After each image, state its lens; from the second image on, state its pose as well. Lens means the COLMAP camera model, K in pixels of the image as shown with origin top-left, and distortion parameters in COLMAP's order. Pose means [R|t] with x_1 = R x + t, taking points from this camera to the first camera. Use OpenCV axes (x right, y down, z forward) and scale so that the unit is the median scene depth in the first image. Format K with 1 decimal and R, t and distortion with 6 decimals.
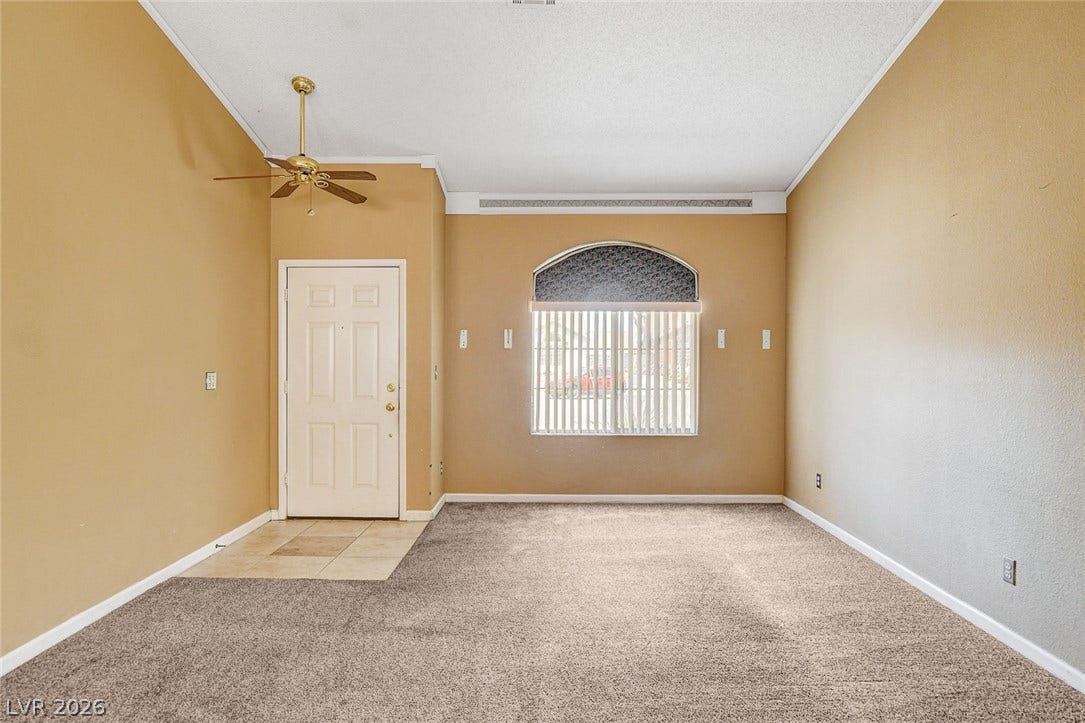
lens RADIAL K [[632.1, 0, 542.5], [0, 632.1, 362.9], [0, 0, 1]] dist [-0.015675, 0.006521]
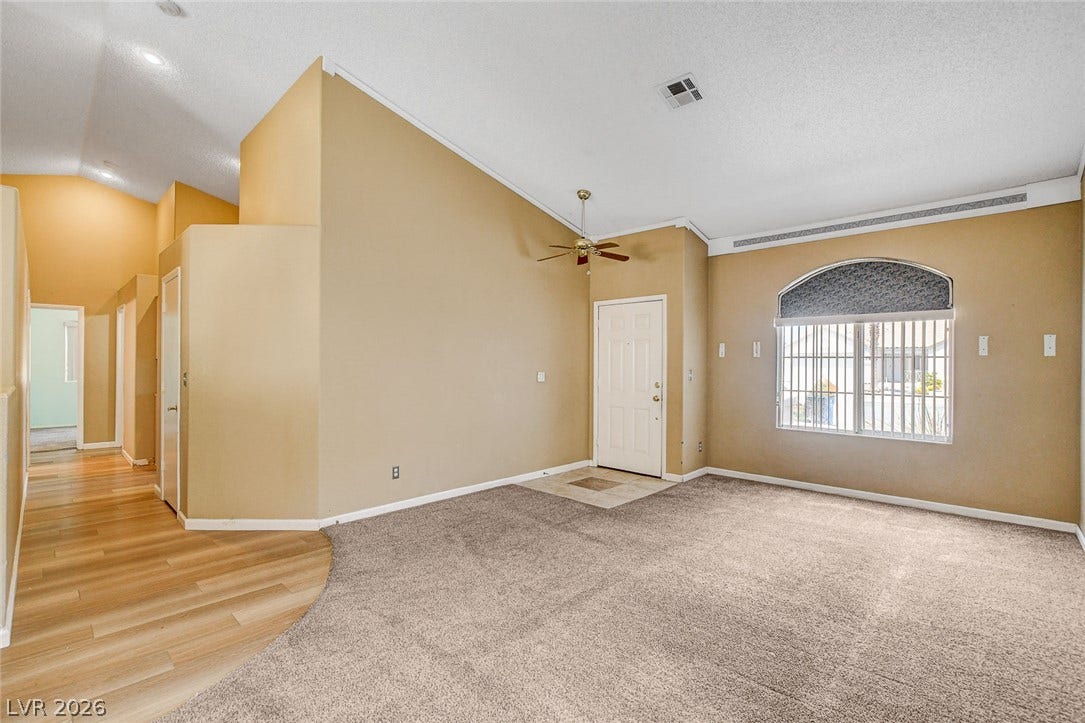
lens RADIAL K [[482.1, 0, 540.0], [0, 482.1, 365.0], [0, 0, 1]] dist [-0.005374, 0.000253]
pose [[0.740223, 0.005388, -0.672339, 0.295688], [-0.012266, 0.999910, -0.005492, 0.003020], [0.672249, 0.012312, 0.740223, 0.013916]]
